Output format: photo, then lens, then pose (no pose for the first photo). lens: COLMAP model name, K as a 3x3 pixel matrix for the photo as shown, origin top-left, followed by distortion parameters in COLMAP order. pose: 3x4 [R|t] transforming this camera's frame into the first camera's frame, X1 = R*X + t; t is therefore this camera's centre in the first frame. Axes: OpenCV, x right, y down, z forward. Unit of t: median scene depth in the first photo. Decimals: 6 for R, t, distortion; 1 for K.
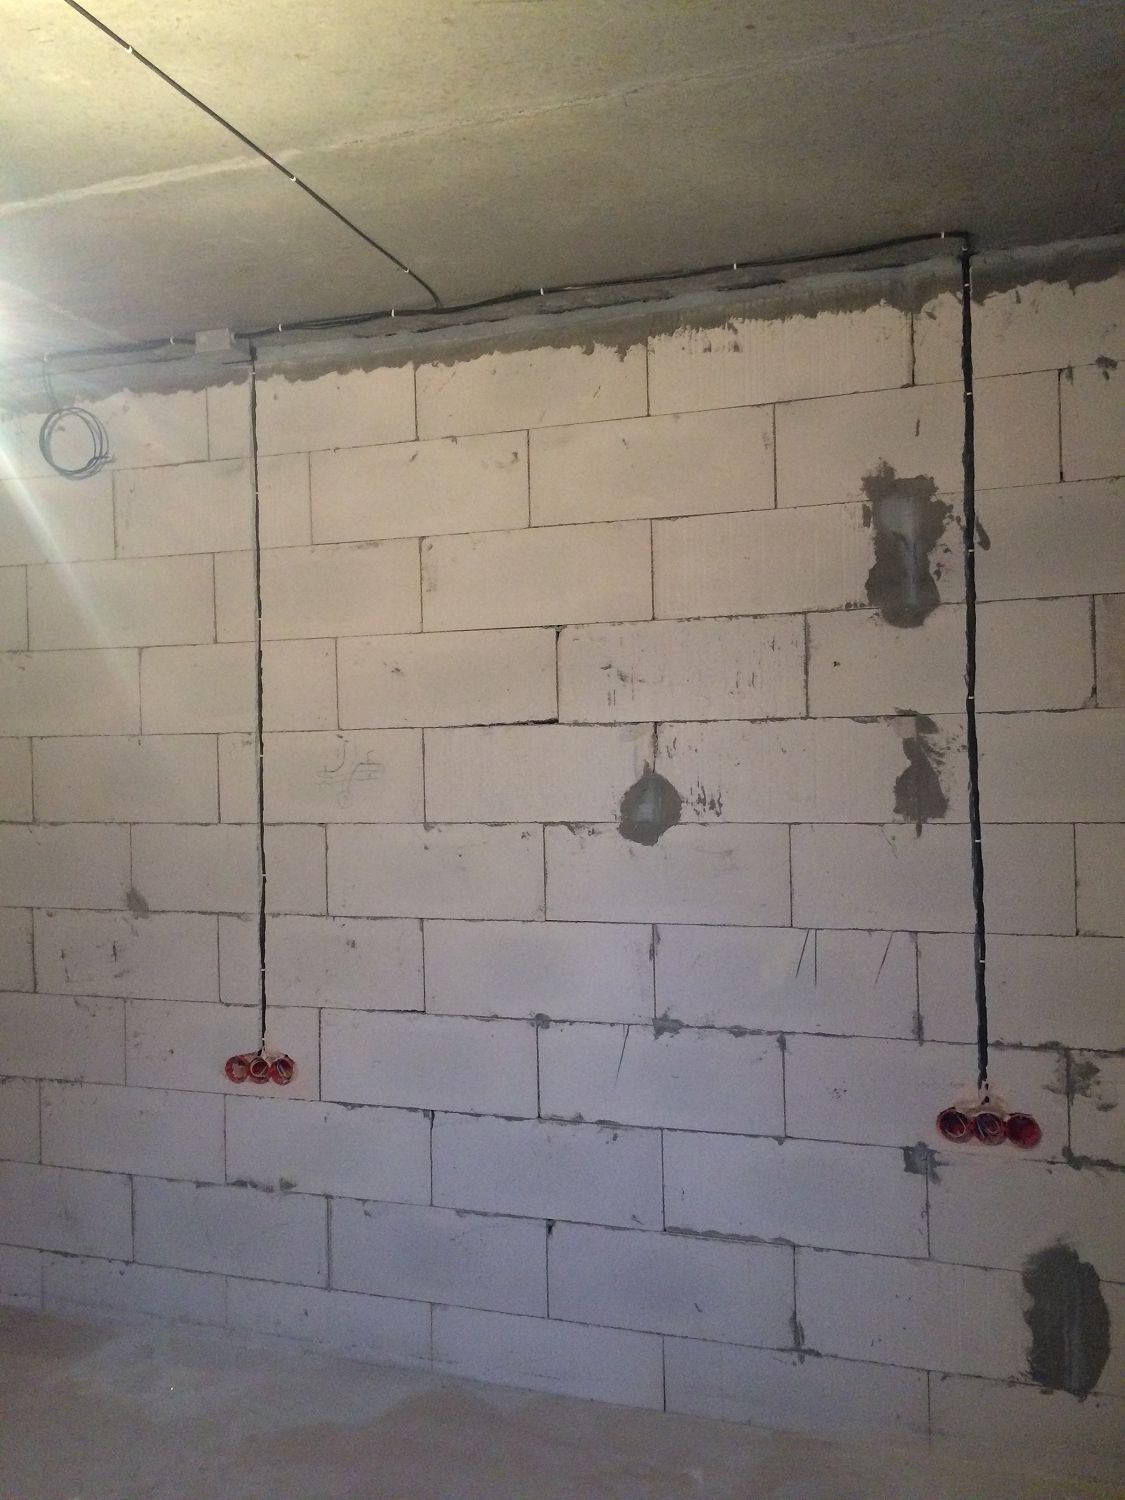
lens RADIAL K [[1274.9, 0, 557.8], [0, 1274.9, 748.8], [0, 0, 1]] dist [0.074761, -0.086479]
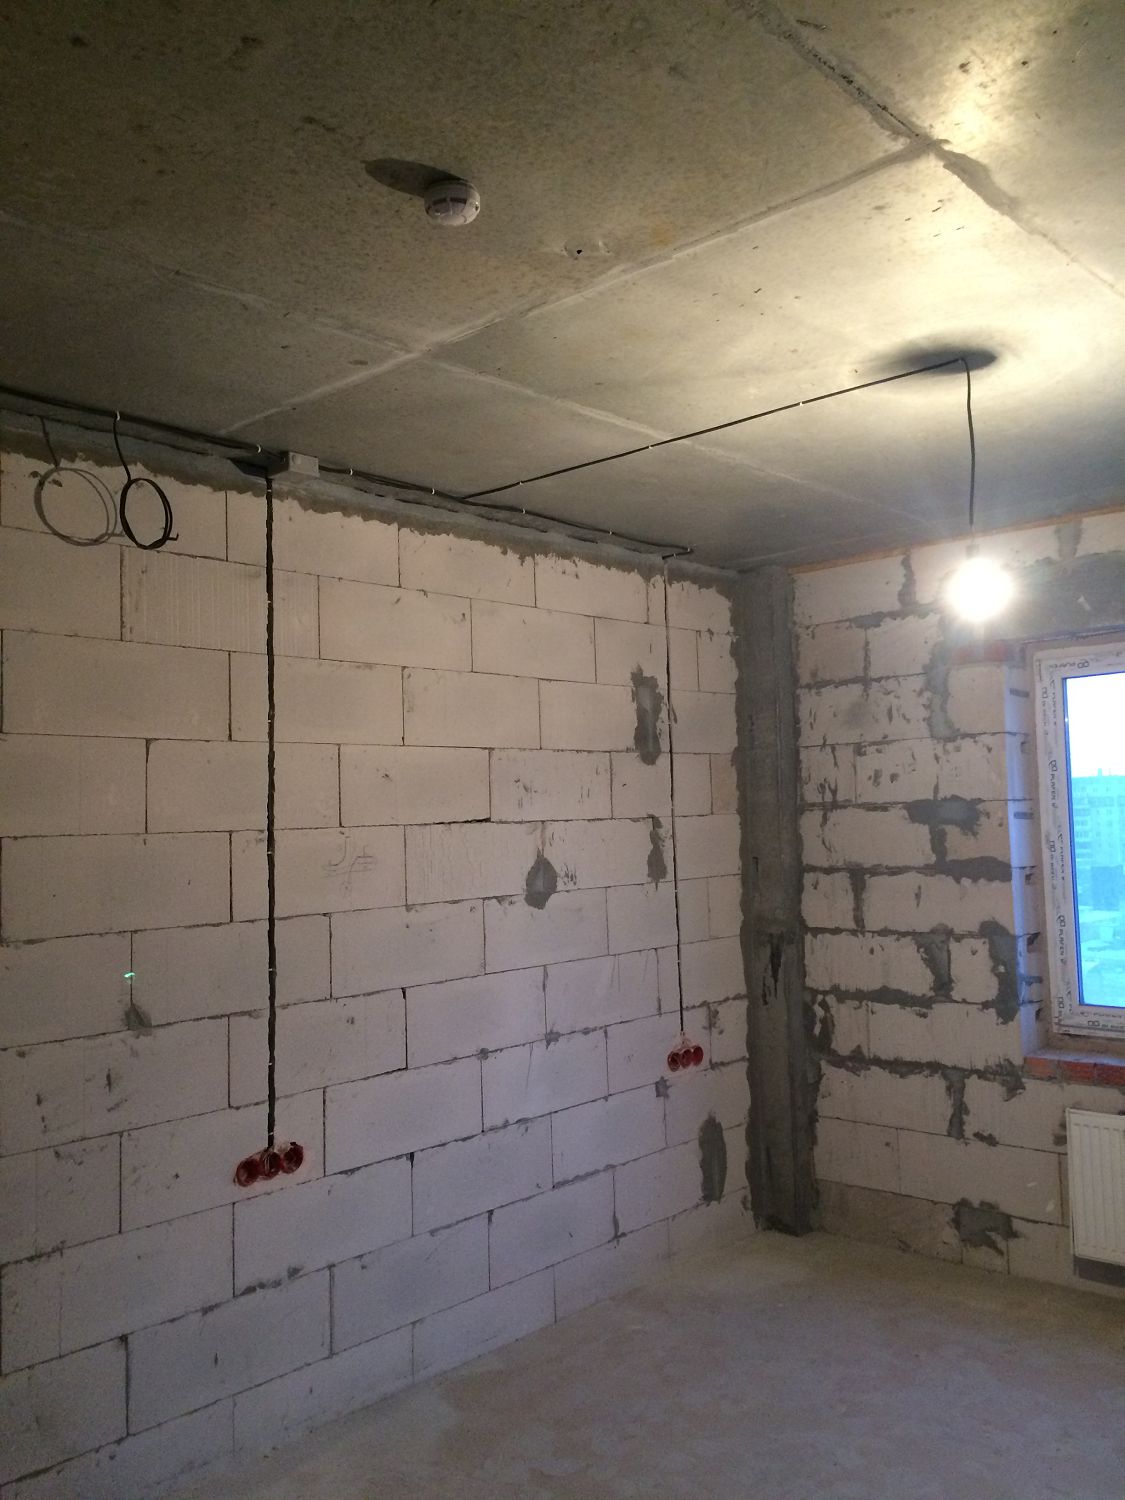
lens RADIAL K [[1274.9, 0, 559.4], [0, 1274.9, 746.2], [0, 0, 1]] dist [0.074761, -0.086479]
pose [[0.403106, 0.060827, 0.913130, -1.177943], [0.026454, 0.996597, -0.078065, 0.007185], [-0.914771, 0.055624, 0.400125, 0.399803]]
